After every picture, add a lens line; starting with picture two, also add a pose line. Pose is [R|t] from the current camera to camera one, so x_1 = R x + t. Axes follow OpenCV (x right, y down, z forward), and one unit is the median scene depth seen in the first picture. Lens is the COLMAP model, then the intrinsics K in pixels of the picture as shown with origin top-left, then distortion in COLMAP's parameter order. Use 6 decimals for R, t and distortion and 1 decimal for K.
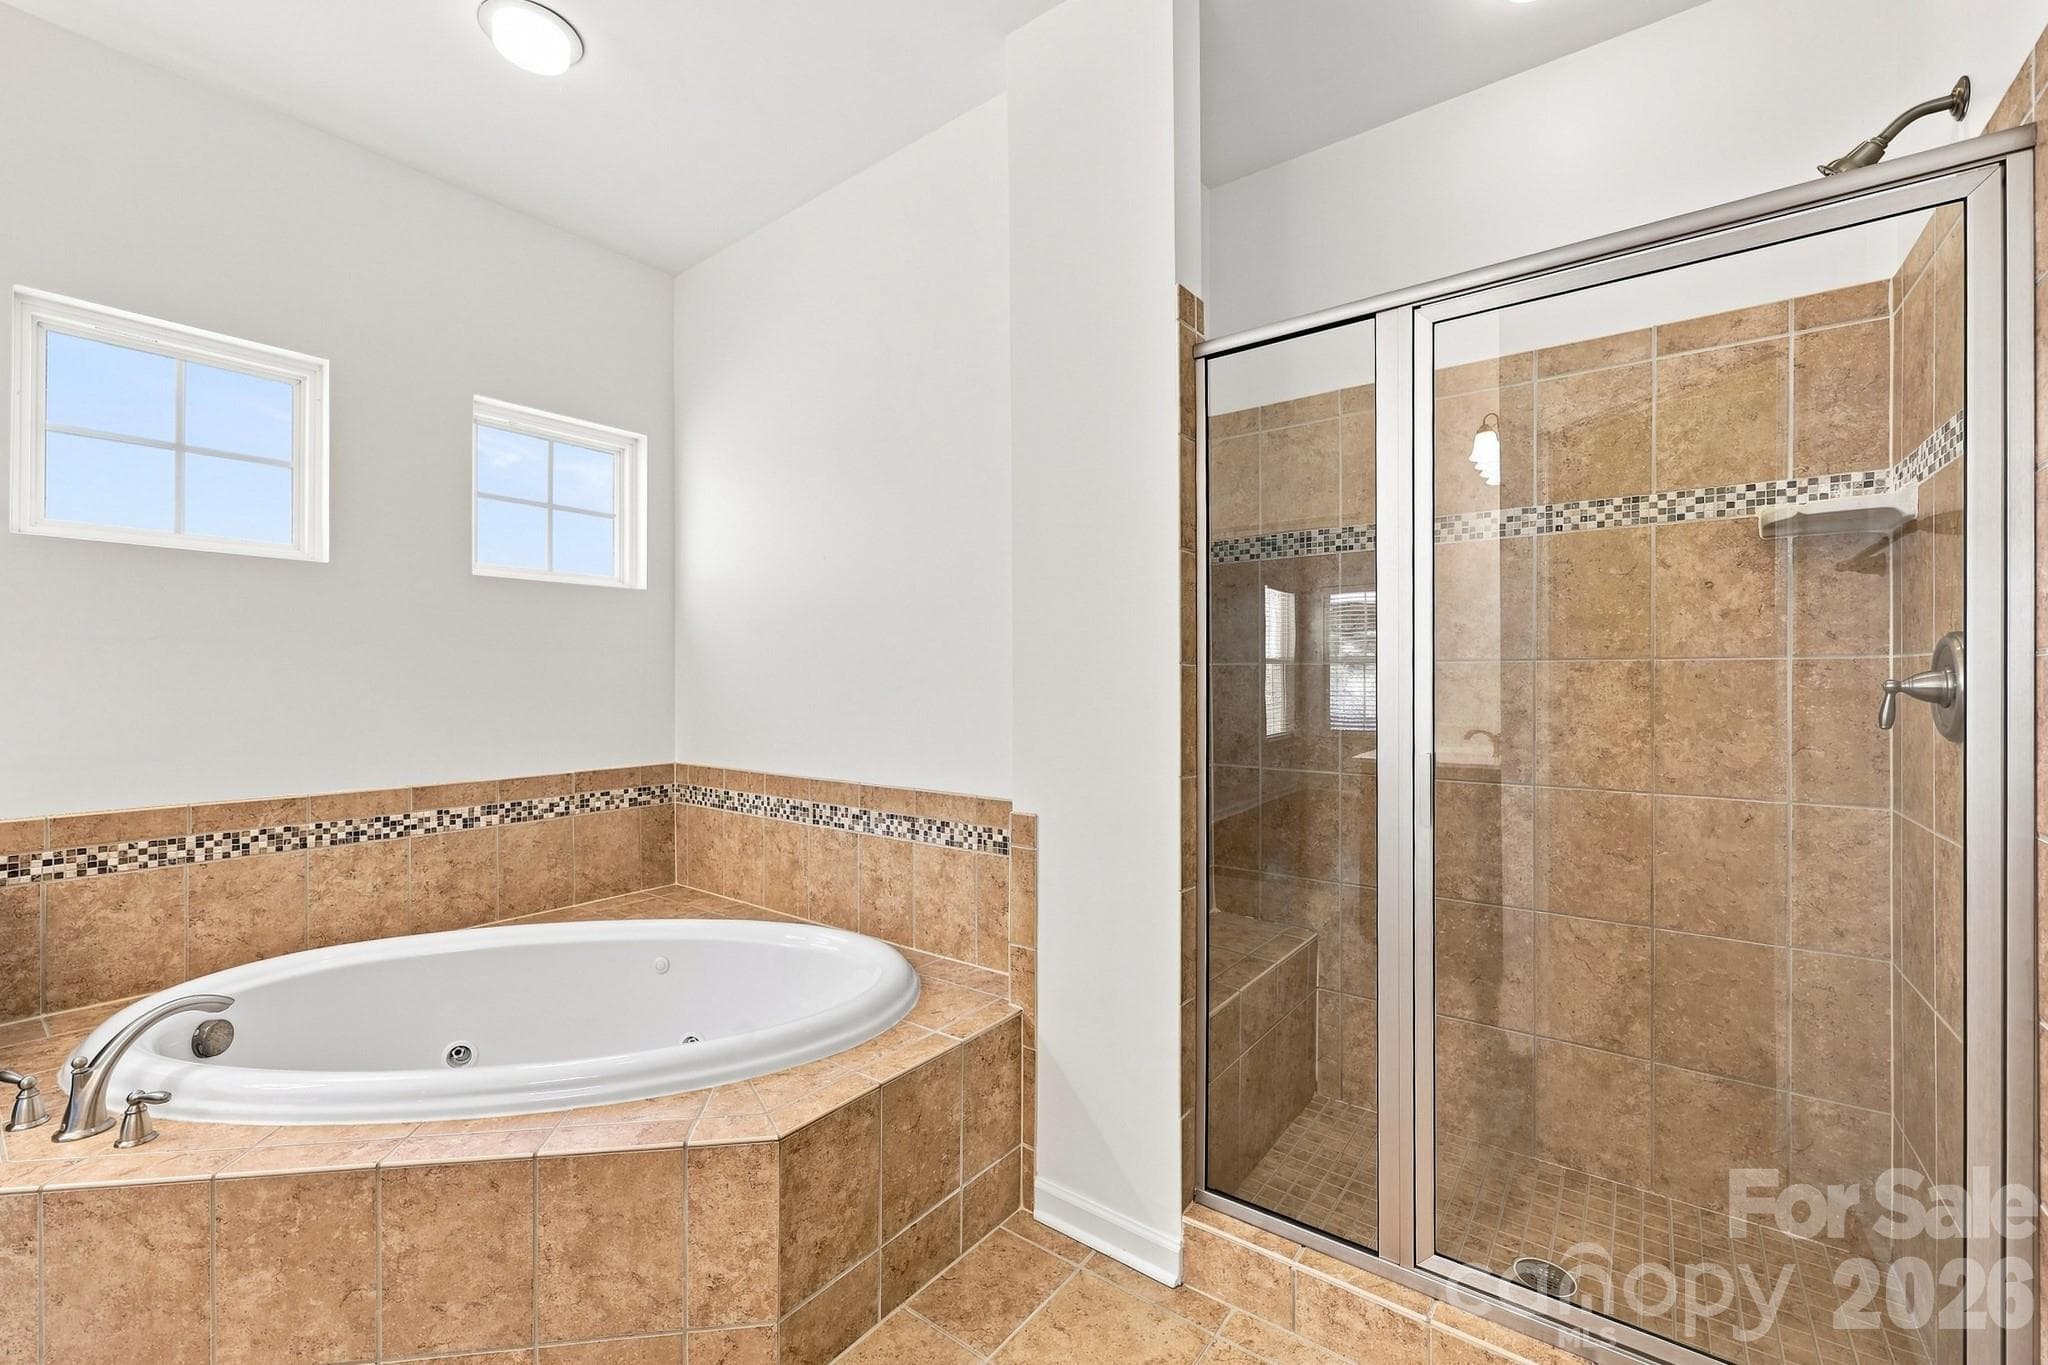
lens RADIAL K [[832.3, 0, 1024.0], [0, 832.3, 682.5], [0, 0, 1]] dist [0.000575, 0.000144]
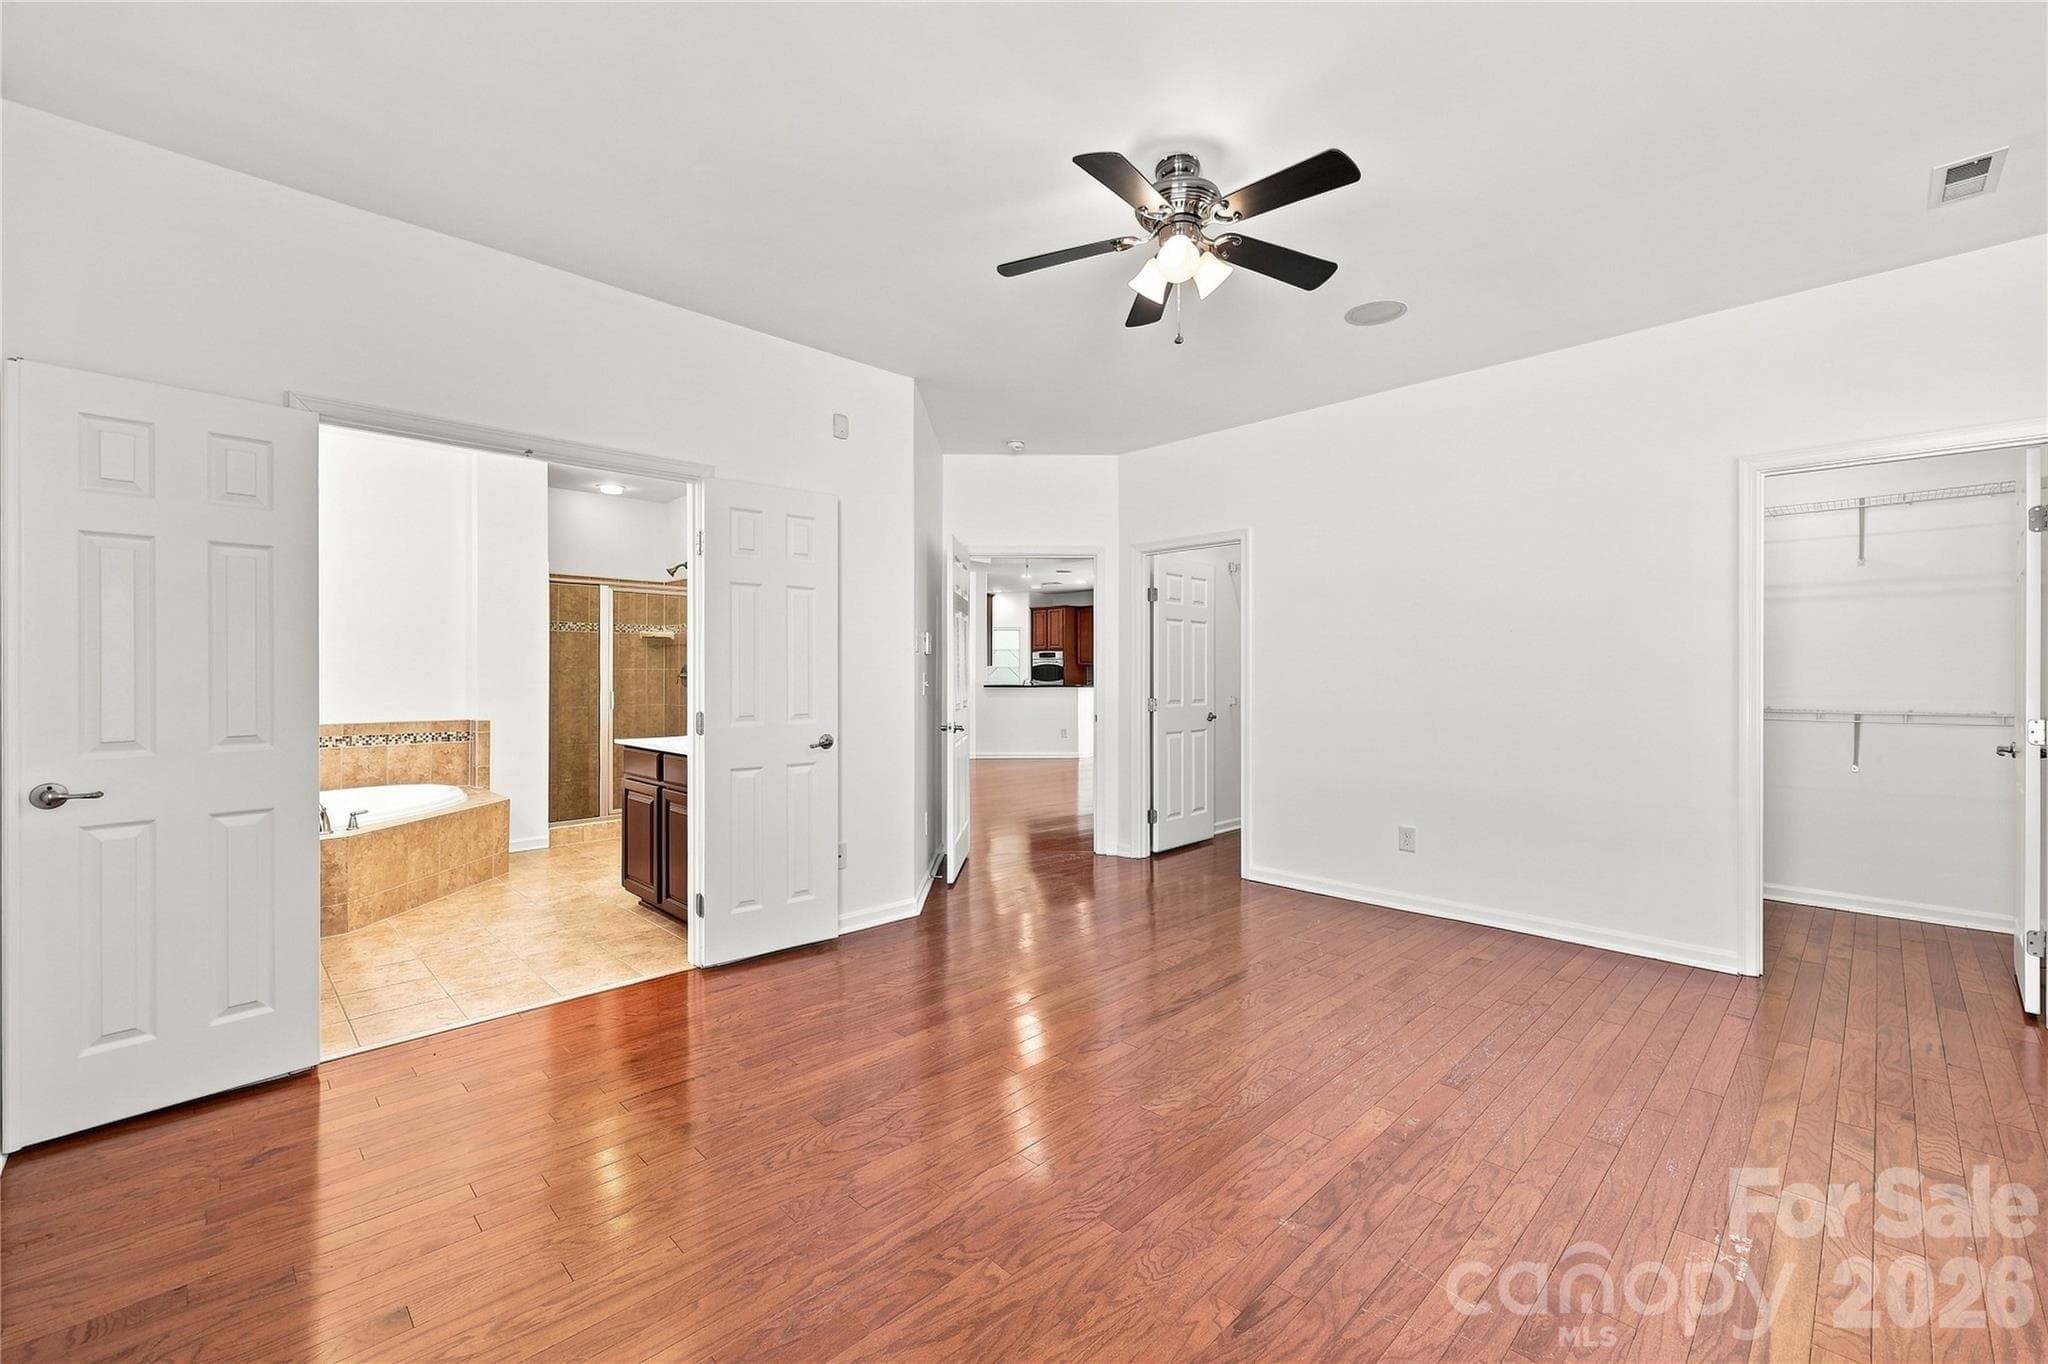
lens RADIAL K [[844.7, 0, 1022.1], [0, 844.7, 675.8], [0, 0, 1]] dist [0.000281, 0.000133]
pose [[0.143685, -0.000972, 0.989623, -2.160957], [0.000464, 0.999999, 0.000915, -0.000093], [-0.989623, 0.000328, 0.143685, -1.050699]]
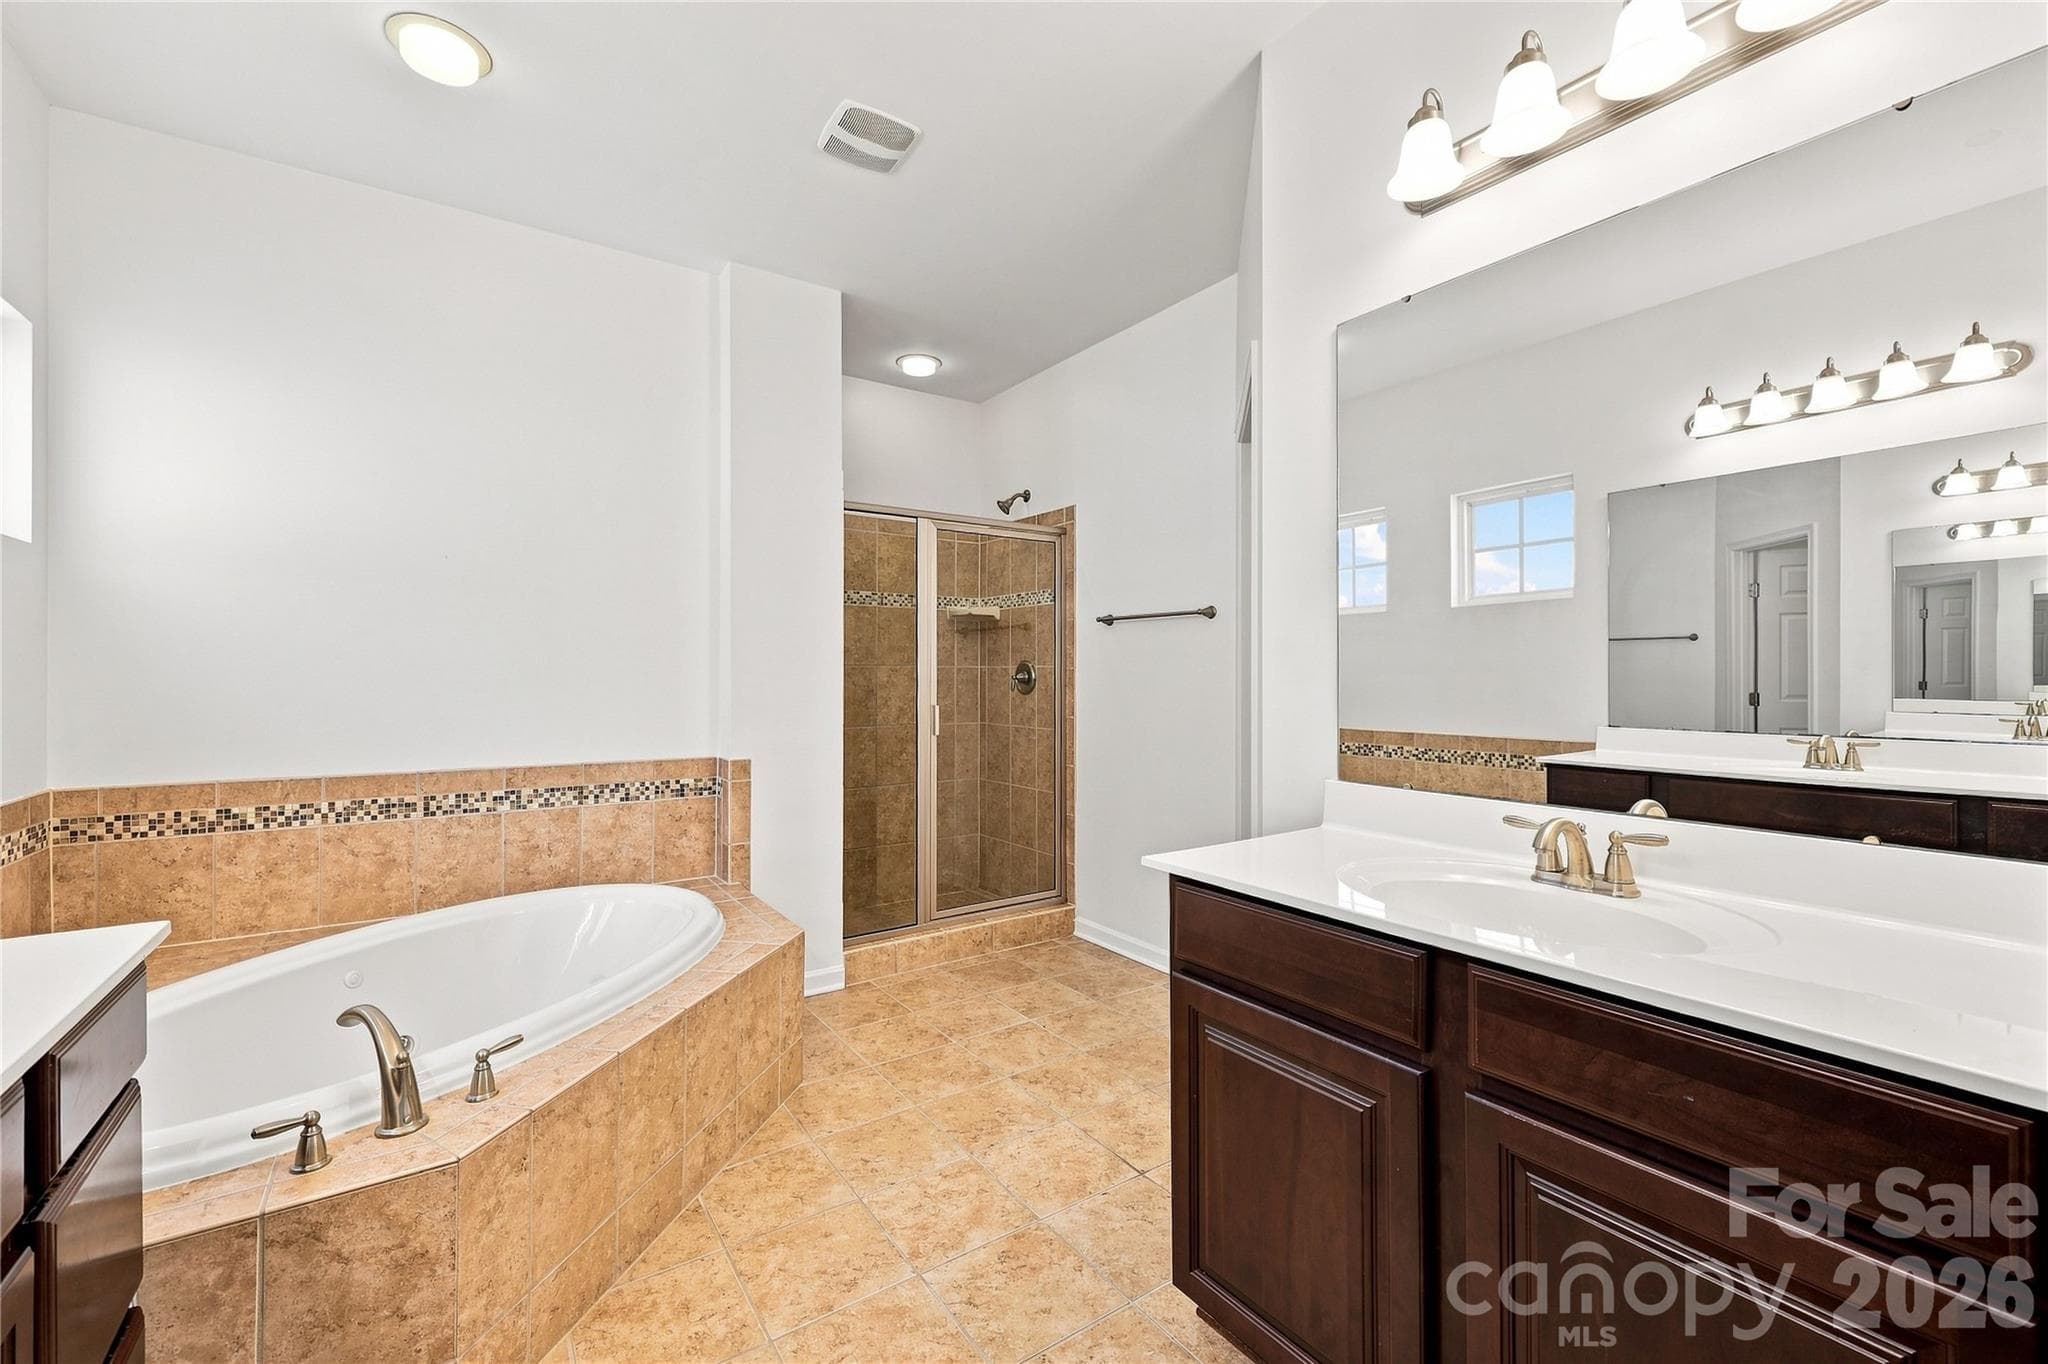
lens RADIAL K [[844.7, 0, 1022.1], [0, 844.7, 675.8], [0, 0, 1]] dist [0.000281, 0.000133]
pose [[0.315283, 0.002043, 0.948996, -1.100132], [0.001734, 0.999995, -0.002729, 0.003881], [-0.948996, 0.002506, 0.315277, -0.009814]]
